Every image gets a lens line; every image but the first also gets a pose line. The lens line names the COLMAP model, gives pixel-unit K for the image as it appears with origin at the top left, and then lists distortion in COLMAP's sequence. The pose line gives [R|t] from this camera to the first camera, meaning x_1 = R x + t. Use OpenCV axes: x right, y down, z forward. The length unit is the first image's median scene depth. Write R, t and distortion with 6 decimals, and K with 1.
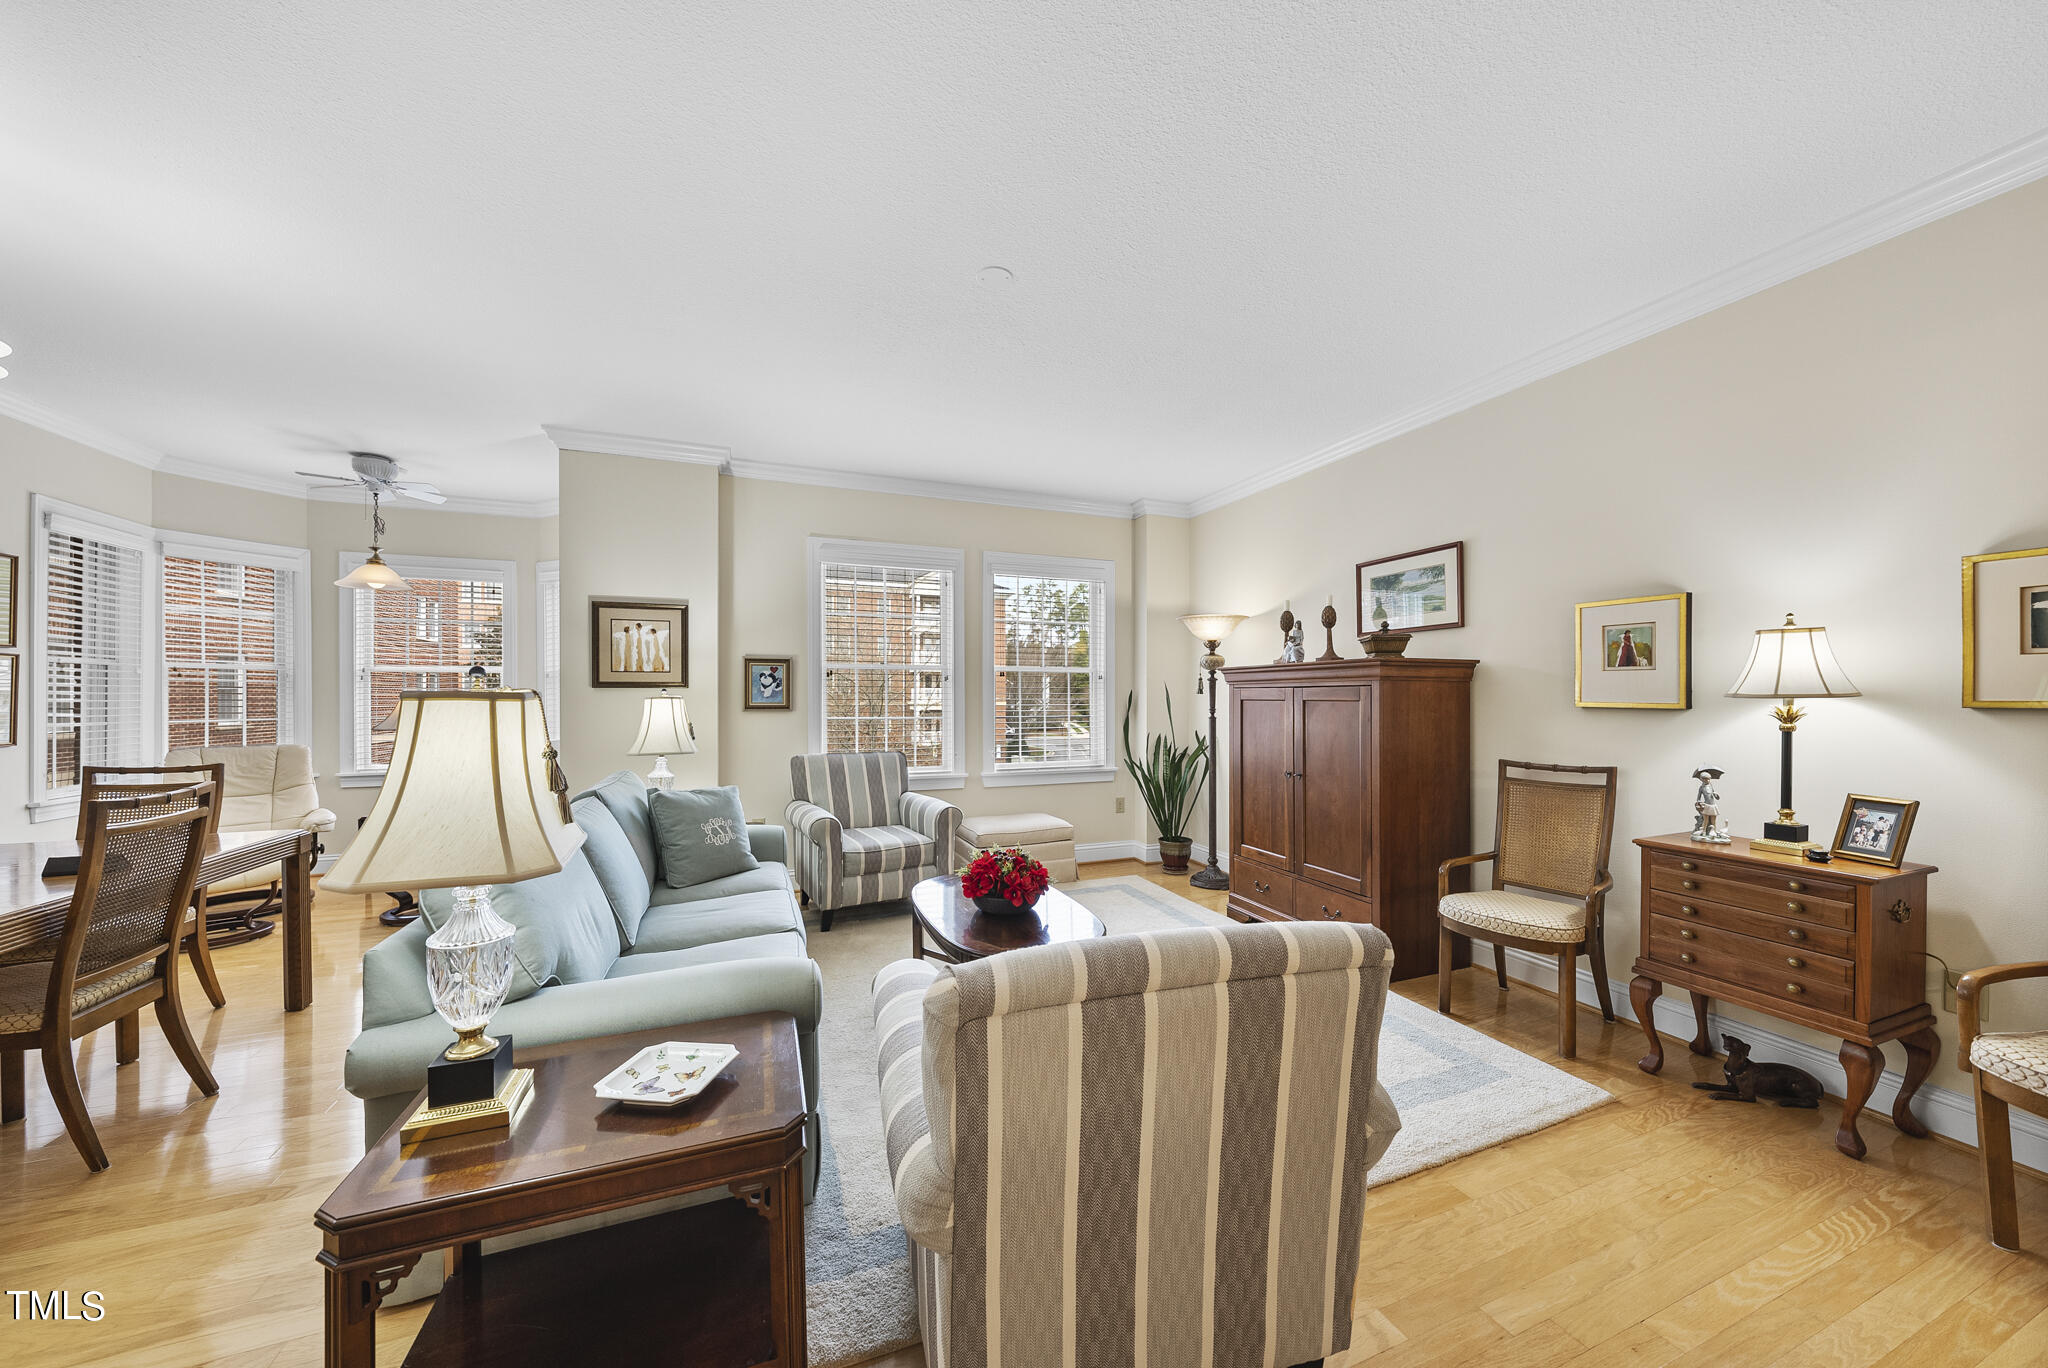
lens RADIAL K [[707.6, 0, 1029.6], [0, 707.6, 701.6], [0, 0, 1]] dist [-0.001943, -0.000062]
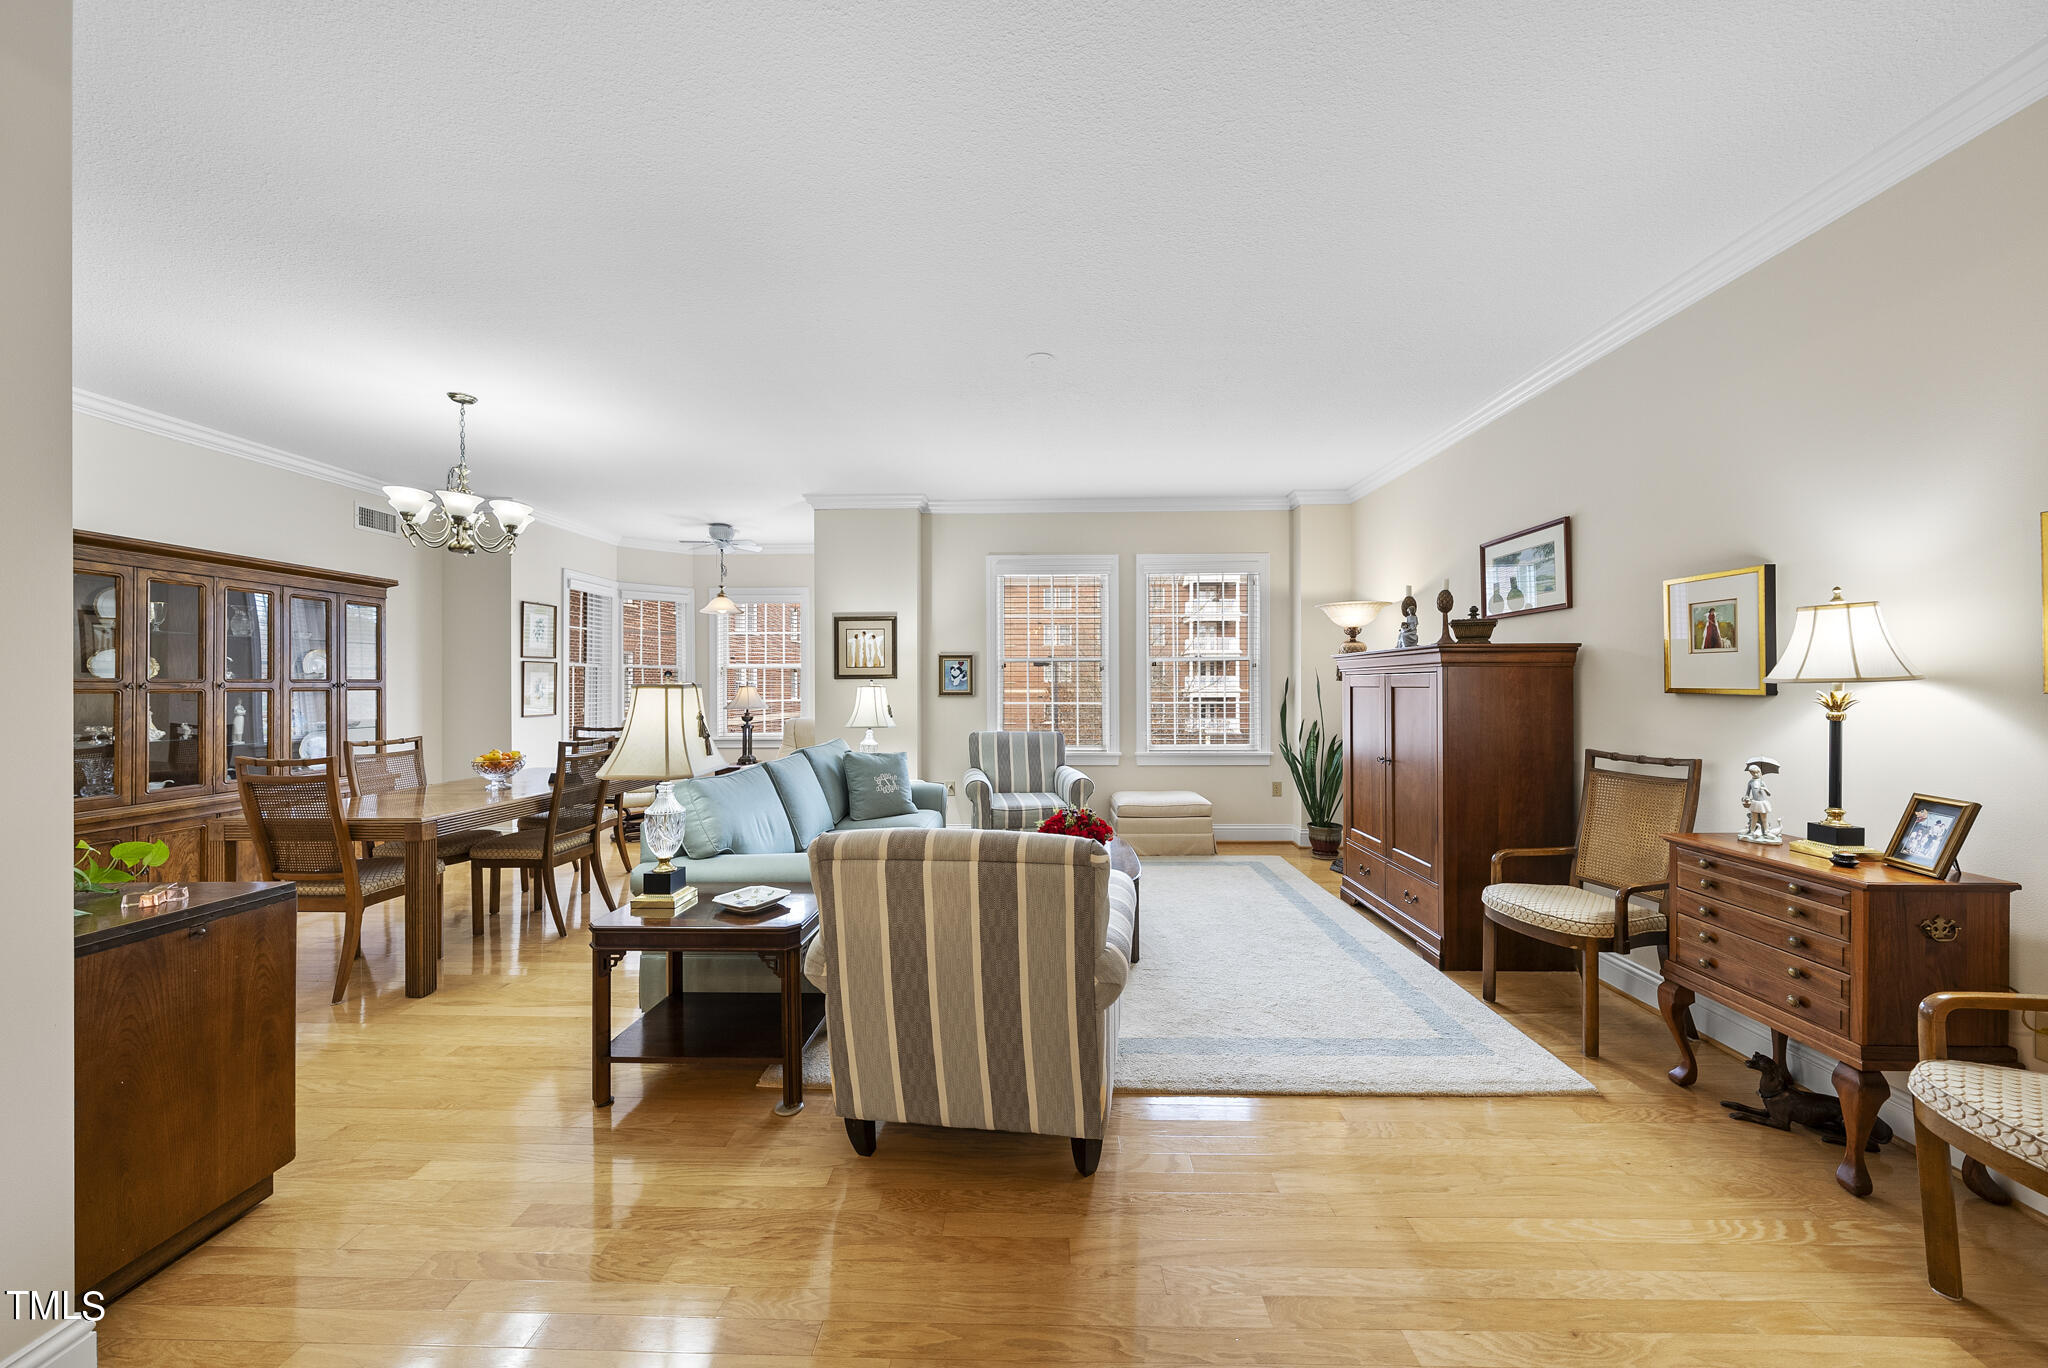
lens RADIAL K [[700.0, 0, 1024.8], [0, 700.0, 687.3], [0, 0, 1]] dist [-0.002504, -0.000172]
pose [[0.919430, -0.002752, -0.393244, 0.364028], [0.001693, 0.999994, -0.003039, 0.001110], [0.393250, 0.002129, 0.919429, -0.155610]]
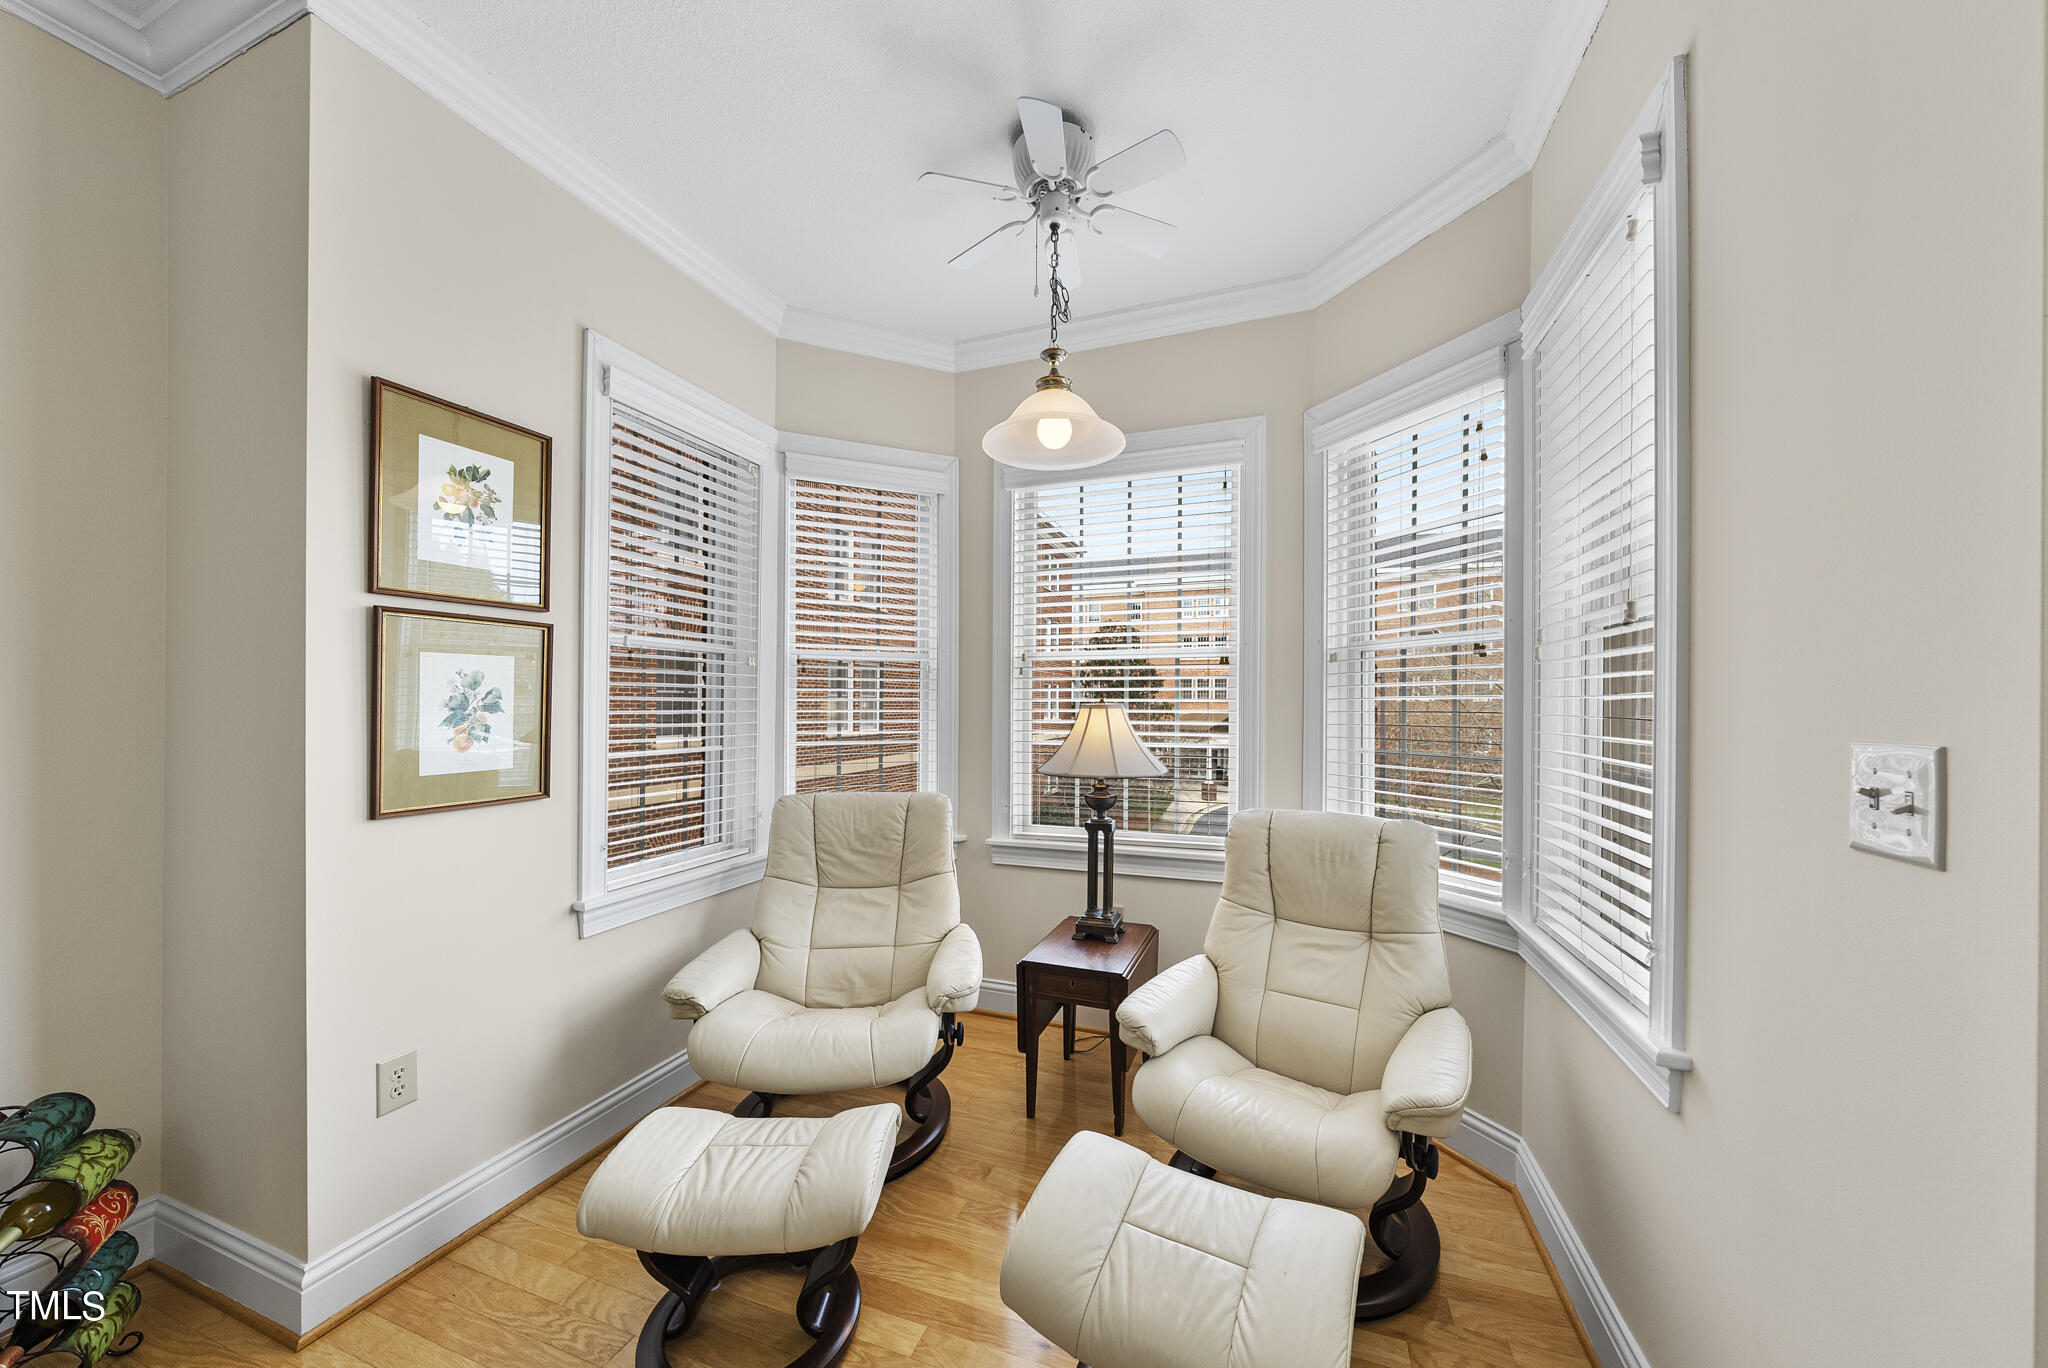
lens RADIAL K [[700.0, 0, 1024.8], [0, 700.0, 687.3], [0, 0, 1]] dist [-0.002504, -0.000172]
pose [[0.741216, -0.012630, -0.671147, -1.010756], [-0.005997, 0.999658, -0.025435, -0.010900], [0.671239, 0.022877, 0.740888, 1.046376]]
